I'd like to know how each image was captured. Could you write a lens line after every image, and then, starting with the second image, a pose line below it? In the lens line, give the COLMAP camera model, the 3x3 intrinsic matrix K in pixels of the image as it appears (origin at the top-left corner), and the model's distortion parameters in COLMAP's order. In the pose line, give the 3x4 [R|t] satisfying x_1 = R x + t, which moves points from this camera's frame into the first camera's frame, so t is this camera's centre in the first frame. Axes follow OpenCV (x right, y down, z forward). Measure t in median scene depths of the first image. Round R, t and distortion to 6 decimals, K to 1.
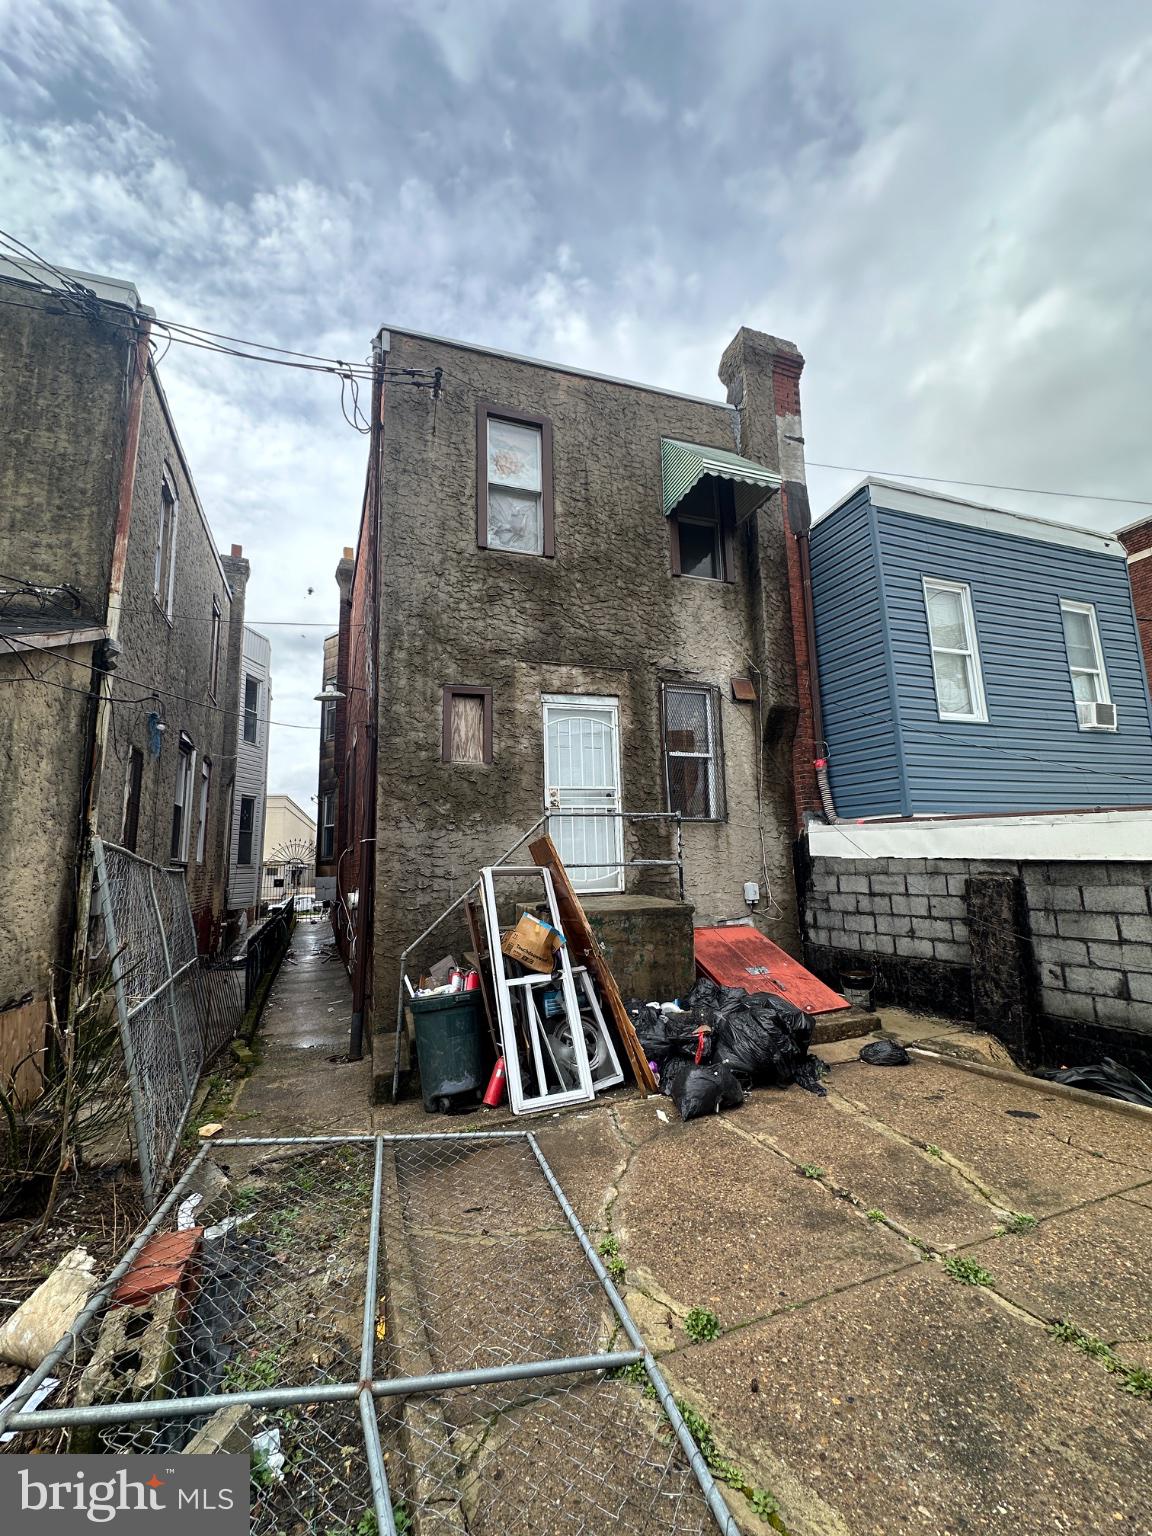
lens RADIAL K [[612.6, 0, 579.1], [0, 612.6, 762.4], [0, 0, 1]] dist [-0.003175, 0.000446]
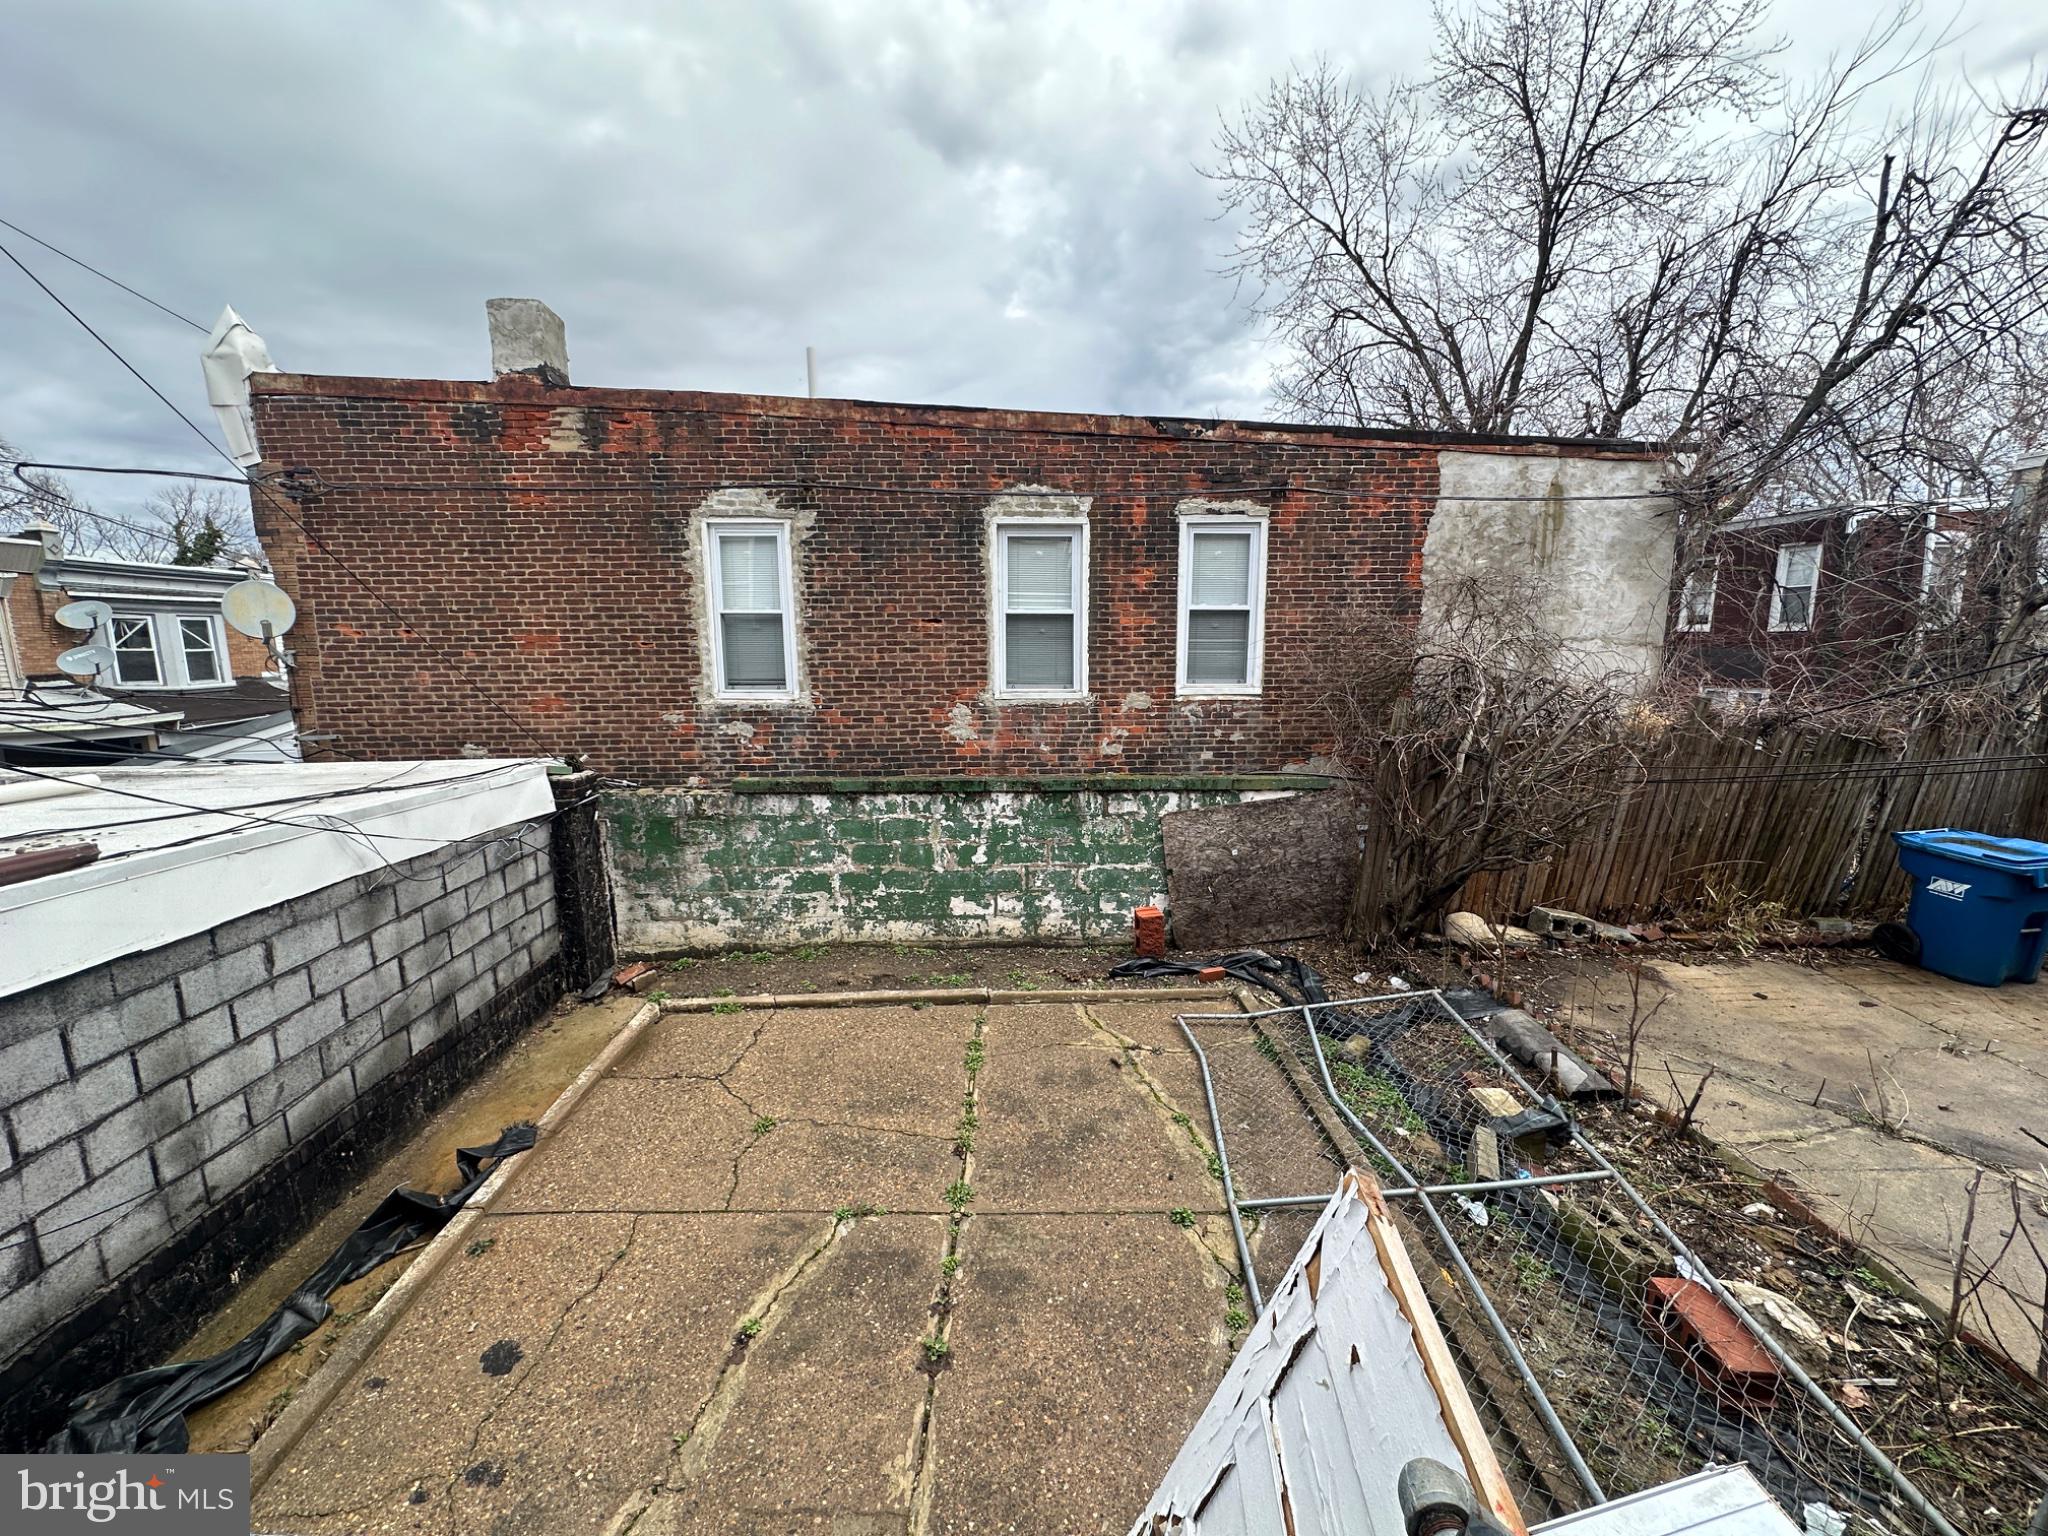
lens RADIAL K [[816.8, 0, 1026.3], [0, 816.8, 769.9], [0, 0, 1]] dist [-0.003175, 0.000446]
pose [[-0.937655, -0.022993, 0.346806, -0.043341], [-0.027744, 0.999577, -0.008742, -0.025513], [-0.346458, -0.017819, -0.937896, 1.594991]]
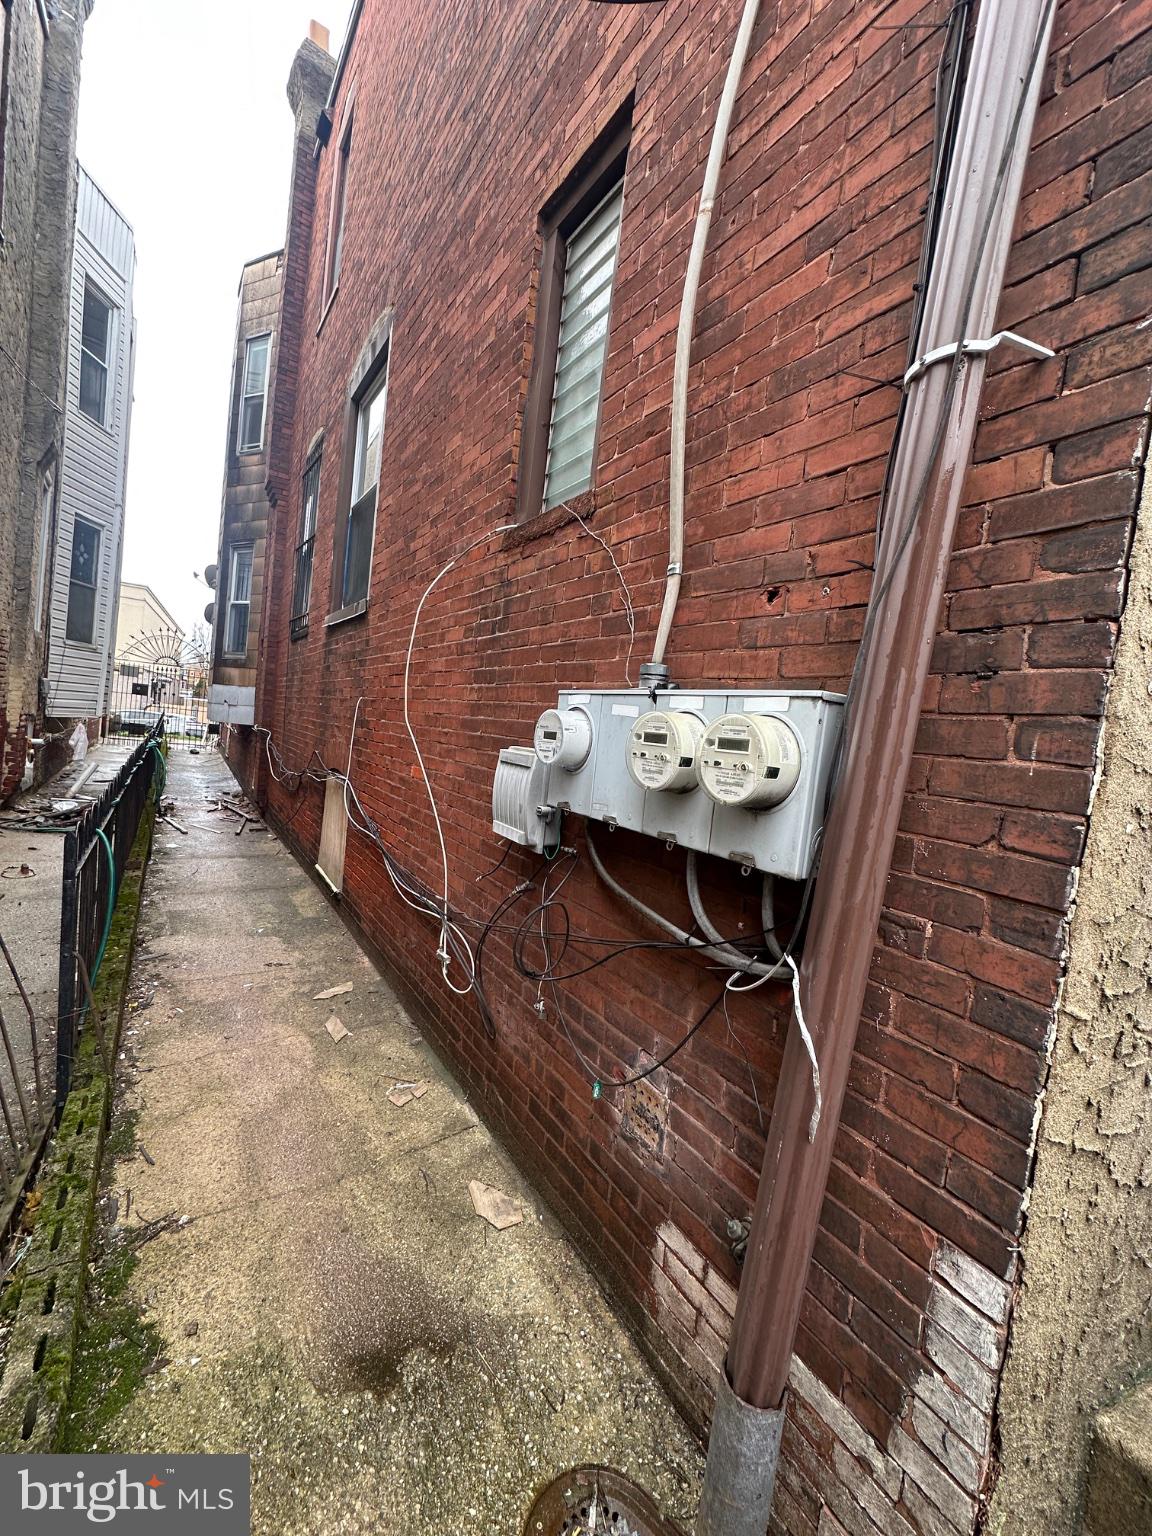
lens RADIAL K [[612.6, 0, 578.8], [0, 612.6, 765.2], [0, 0, 1]] dist [-0.003175, 0.000446]
pose [[0.974067, 0.126309, 0.187724, -0.140914], [-0.164287, 0.965308, 0.202952, 0.064221], [-0.155576, -0.228529, 0.961026, 0.267066]]
